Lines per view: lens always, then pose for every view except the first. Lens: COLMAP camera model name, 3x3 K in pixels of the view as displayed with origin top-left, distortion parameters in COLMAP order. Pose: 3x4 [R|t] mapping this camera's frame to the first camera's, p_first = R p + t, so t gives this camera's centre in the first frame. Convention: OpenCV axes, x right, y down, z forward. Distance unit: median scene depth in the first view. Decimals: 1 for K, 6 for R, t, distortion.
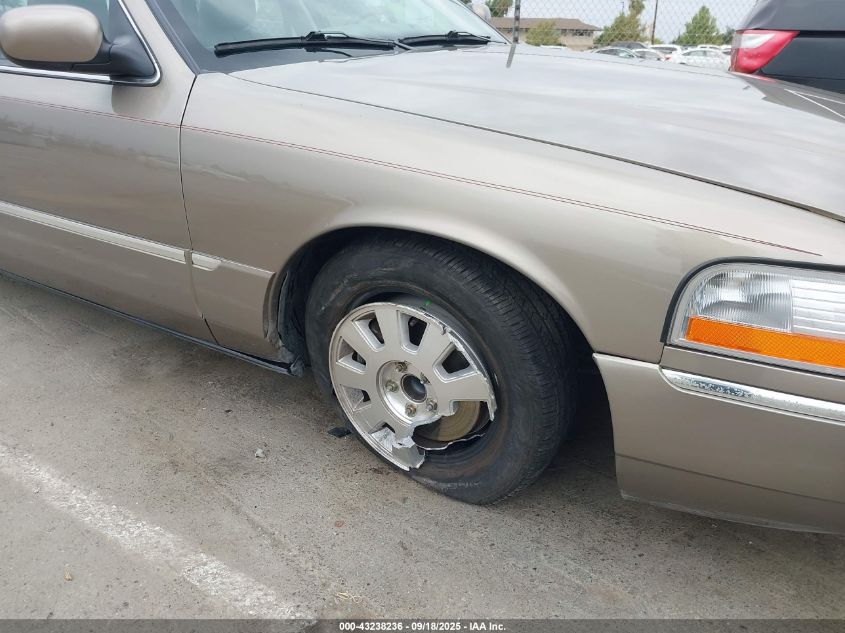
lens RADIAL K [[653.4, 0, 422.5], [0, 653.4, 316.5], [0, 0, 1]] dist [0.037871, -0.000811]
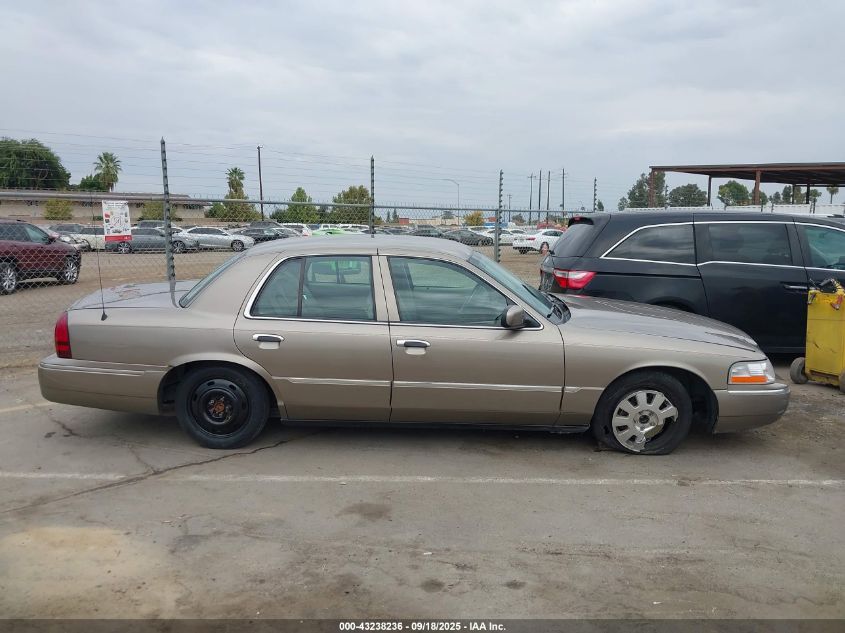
lens RADIAL K [[659.6, 0, 422.5], [0, 659.6, 316.5], [0, 0, 1]] dist [-0.005257, -0.002793]
pose [[0.851041, -0.079794, 0.519002, -2.521918], [0.201732, 0.962220, -0.182857, 0.001253], [-0.484803, 0.260318, 0.834985, -1.210871]]
